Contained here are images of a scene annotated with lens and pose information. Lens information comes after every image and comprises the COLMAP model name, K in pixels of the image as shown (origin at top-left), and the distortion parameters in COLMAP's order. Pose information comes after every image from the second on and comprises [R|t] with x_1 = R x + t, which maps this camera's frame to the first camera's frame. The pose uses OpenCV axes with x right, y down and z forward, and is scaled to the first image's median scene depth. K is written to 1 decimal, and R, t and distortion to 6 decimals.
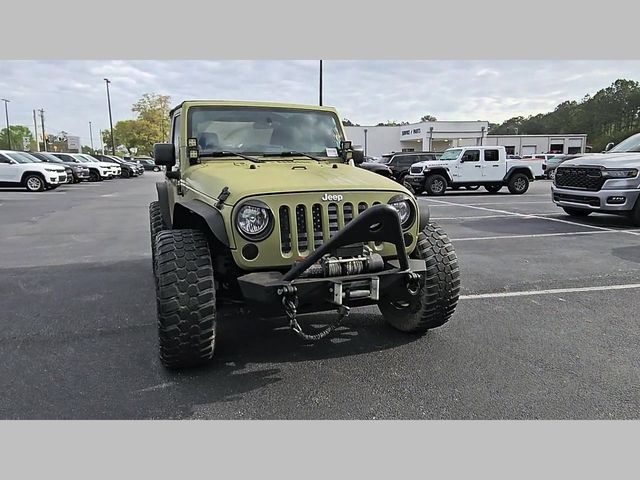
lens RADIAL K [[437.9, 0, 310.9], [0, 437.9, 239.8], [0, 0, 1]] dist [0.012177, -0.009799]
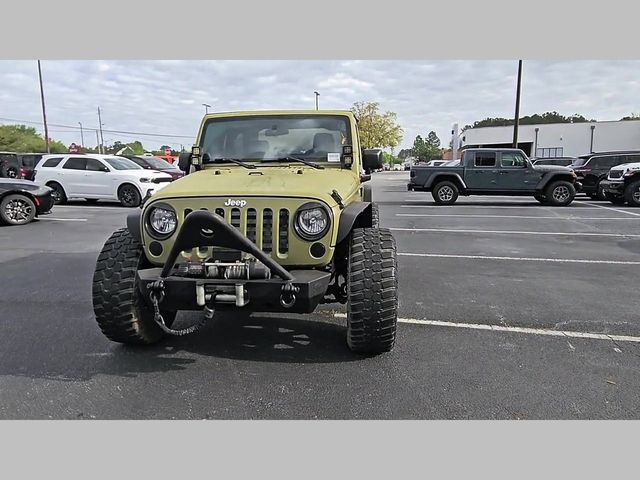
lens RADIAL K [[437.9, 0, 312.1], [0, 437.9, 240.3], [0, 0, 1]] dist [0.012177, -0.009799]
pose [[0.895077, 0.067093, -0.440836, 0.452984], [-0.070315, 0.997484, 0.009044, -0.020879], [0.440333, 0.022903, 0.897542, 0.106782]]
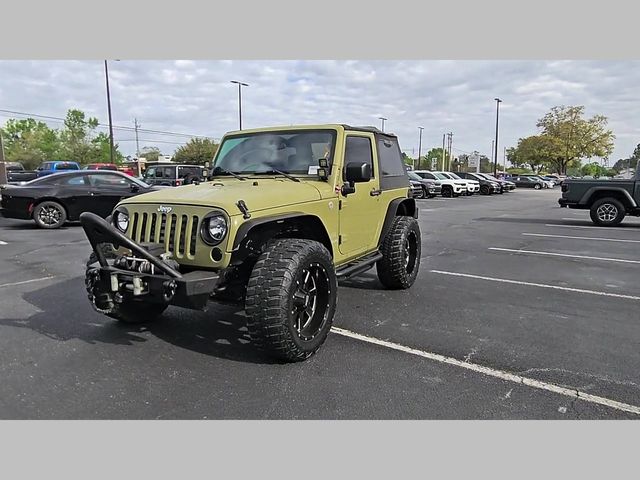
lens RADIAL K [[437.9, 0, 310.8], [0, 437.9, 241.2], [0, 0, 1]] dist [0.012177, -0.009799]
pose [[0.641026, 0.107914, -0.759895, 0.835171], [-0.134206, 0.990573, 0.027460, -0.064995], [0.755695, 0.084379, 0.649466, 0.357260]]
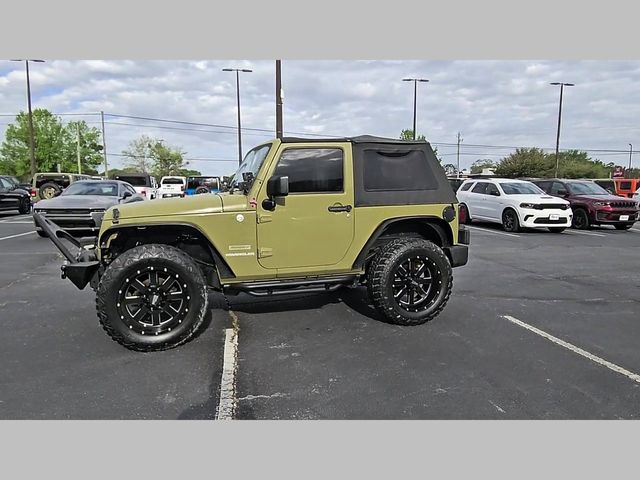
lens RADIAL K [[437.9, 0, 314.0], [0, 437.9, 239.5], [0, 0, 1]] dist [0.012177, -0.009799]
pose [[-0.032138, 0.111742, -0.993217, 1.107257], [-0.182775, 0.976317, 0.115755, -0.222660], [0.982629, 0.185255, -0.010953, 1.204012]]
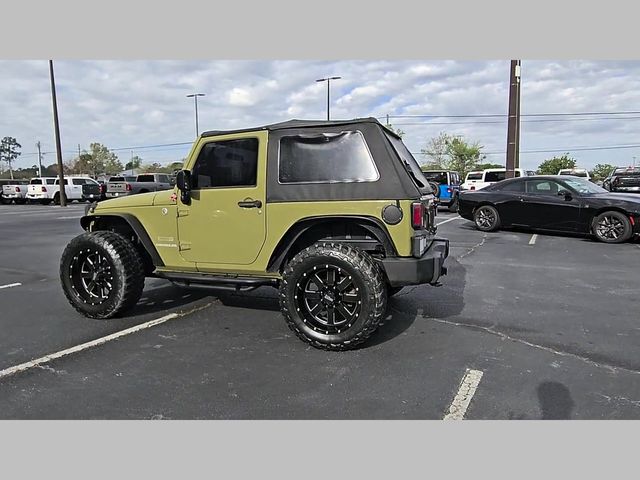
lens RADIAL K [[437.9, 0, 311.6], [0, 437.9, 240.7], [0, 0, 1]] dist [0.012177, -0.009799]
pose [[-0.660099, 0.097094, -0.744877, 0.682000], [-0.125887, 0.963289, 0.237123, -0.354413], [0.740555, 0.250295, -0.623643, 1.971102]]
